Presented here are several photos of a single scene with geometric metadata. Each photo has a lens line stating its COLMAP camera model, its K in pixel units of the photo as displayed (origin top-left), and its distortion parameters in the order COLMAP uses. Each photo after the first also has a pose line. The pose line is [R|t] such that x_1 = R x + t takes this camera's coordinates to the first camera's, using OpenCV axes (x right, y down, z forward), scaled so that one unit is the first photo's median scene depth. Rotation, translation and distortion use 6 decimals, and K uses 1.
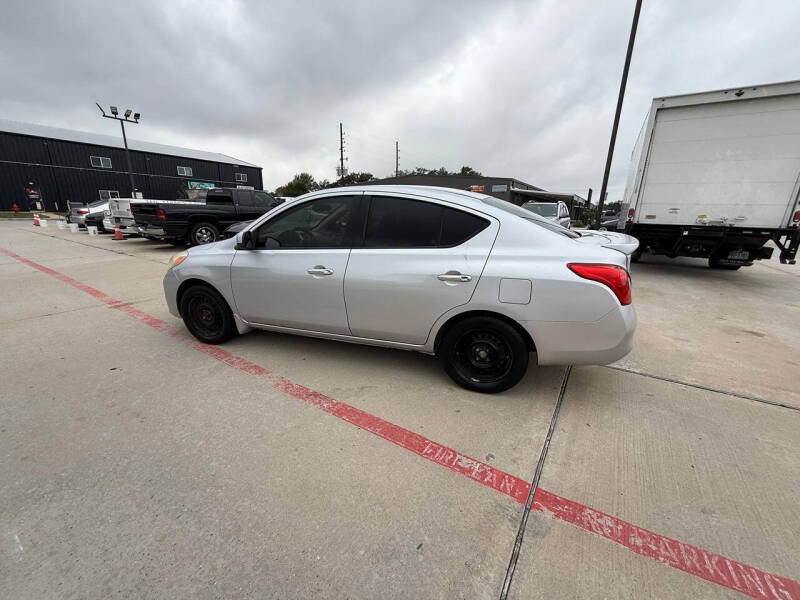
lens RADIAL K [[319.5, 0, 395.6], [0, 319.5, 300.5], [0, 0, 1]] dist [-0.000263, 0.000649]
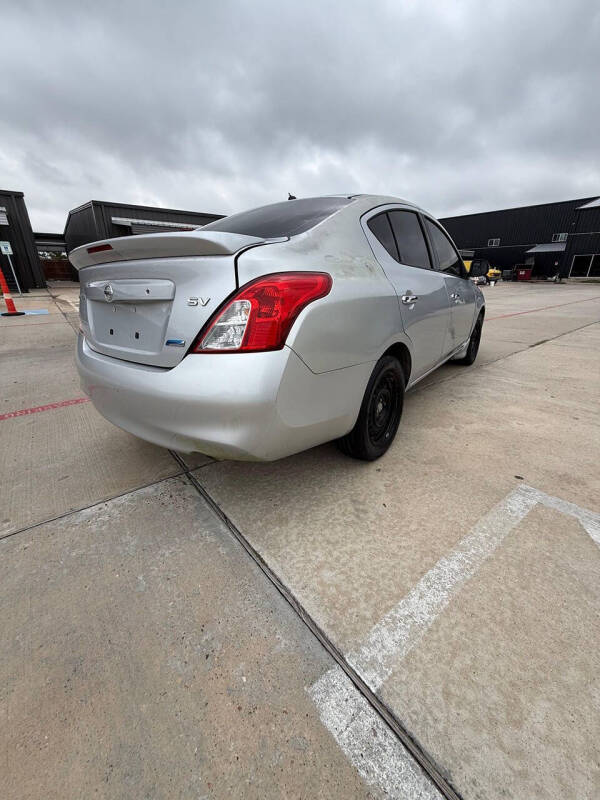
lens RADIAL K [[319.2, 0, 300.5], [0, 319.2, 395.7], [0, 0, 1]] dist [-0.000929, 0.000292]
pose [[-0.312990, 0.316305, -0.895538, 1.061849], [-0.253804, 0.880767, 0.399792, -0.254390], [0.915216, 0.352422, -0.195392, 1.366466]]
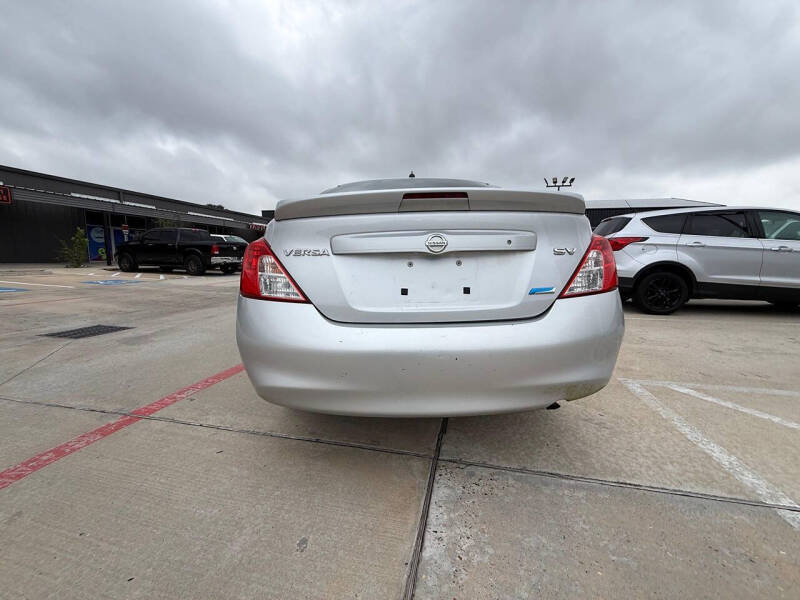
lens RADIAL K [[319.2, 0, 396.4], [0, 319.2, 298.5], [0, 0, 1]] dist [-0.000929, 0.000292]
pose [[0.336588, 0.103703, -0.935924, 1.048718], [-0.253343, 0.967243, 0.016063, -0.050194], [0.906932, 0.231703, 0.351835, 0.775978]]
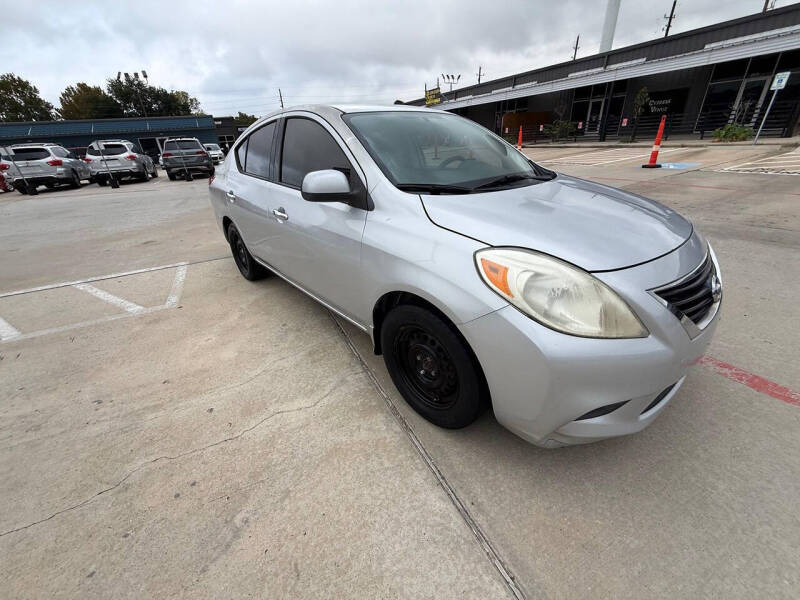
lens RADIAL K [[319.2, 0, 395.4], [0, 319.2, 297.9], [0, 0, 1]] dist [-0.000929, 0.000292]
pose [[-0.865715, -0.192918, 0.461866, -0.670965], [0.177517, 0.744425, 0.643676, -0.557451], [-0.468001, 0.639229, -0.610214, 1.977864]]
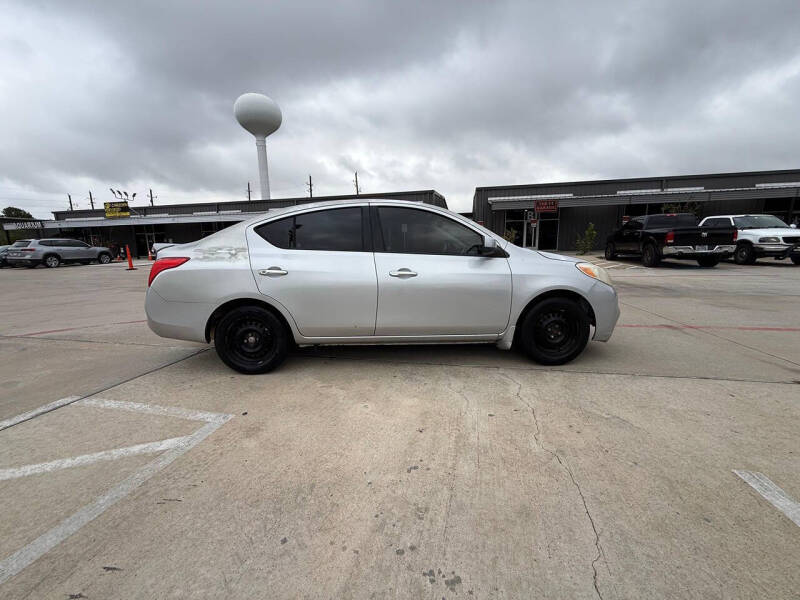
lens RADIAL K [[319.2, 0, 395.8], [0, 319.2, 297.3], [0, 0, 1]] dist [-0.000929, 0.000292]
pose [[-0.934230, 0.057224, -0.352050, 0.348747], [-0.092645, 0.914233, 0.394455, -0.569596], [0.344428, 0.401128, -0.848803, 2.348120]]
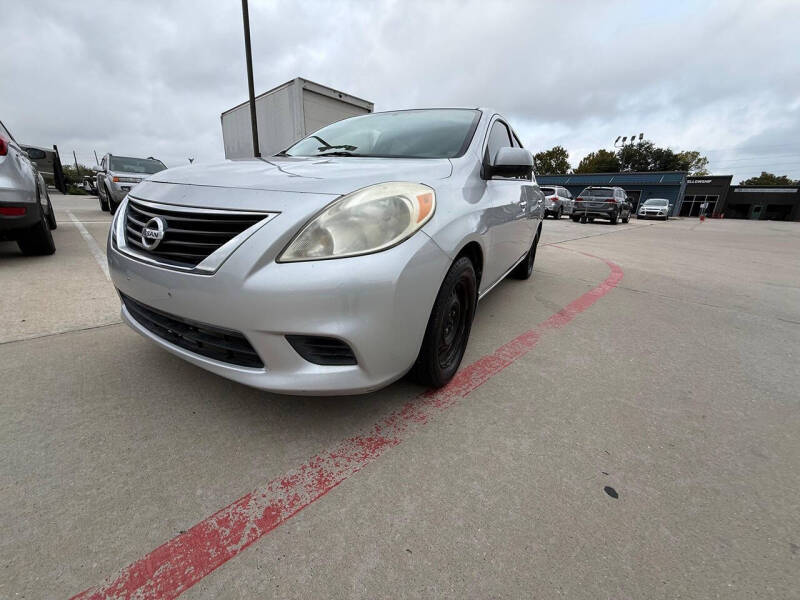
lens RADIAL K [[319.2, 0, 397.6], [0, 319.2, 299.5], [0, 0, 1]] dist [-0.000929, 0.000292]
pose [[0.184815, -0.302159, 0.935170, -1.197083], [0.225747, 0.939170, 0.258838, -0.145824], [-0.956494, 0.163275, 0.241785, 1.099300]]
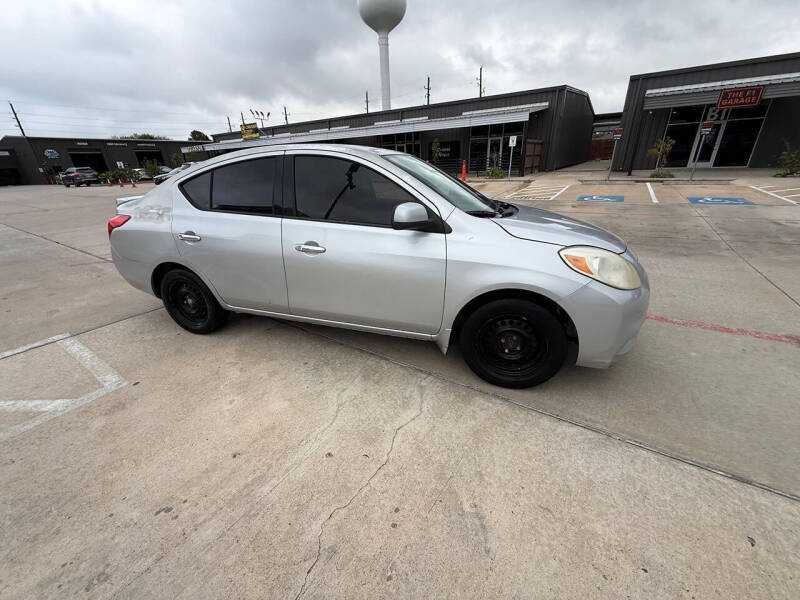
lens RADIAL K [[319.2, 0, 395.5], [0, 319.2, 297.9], [0, 0, 1]] dist [-0.000929, 0.000292]
pose [[-0.999850, 0.016514, 0.005290, -0.233297], [0.016217, 0.782466, 0.622482, -0.642401], [0.006141, 0.622474, -0.782616, 2.188145]]
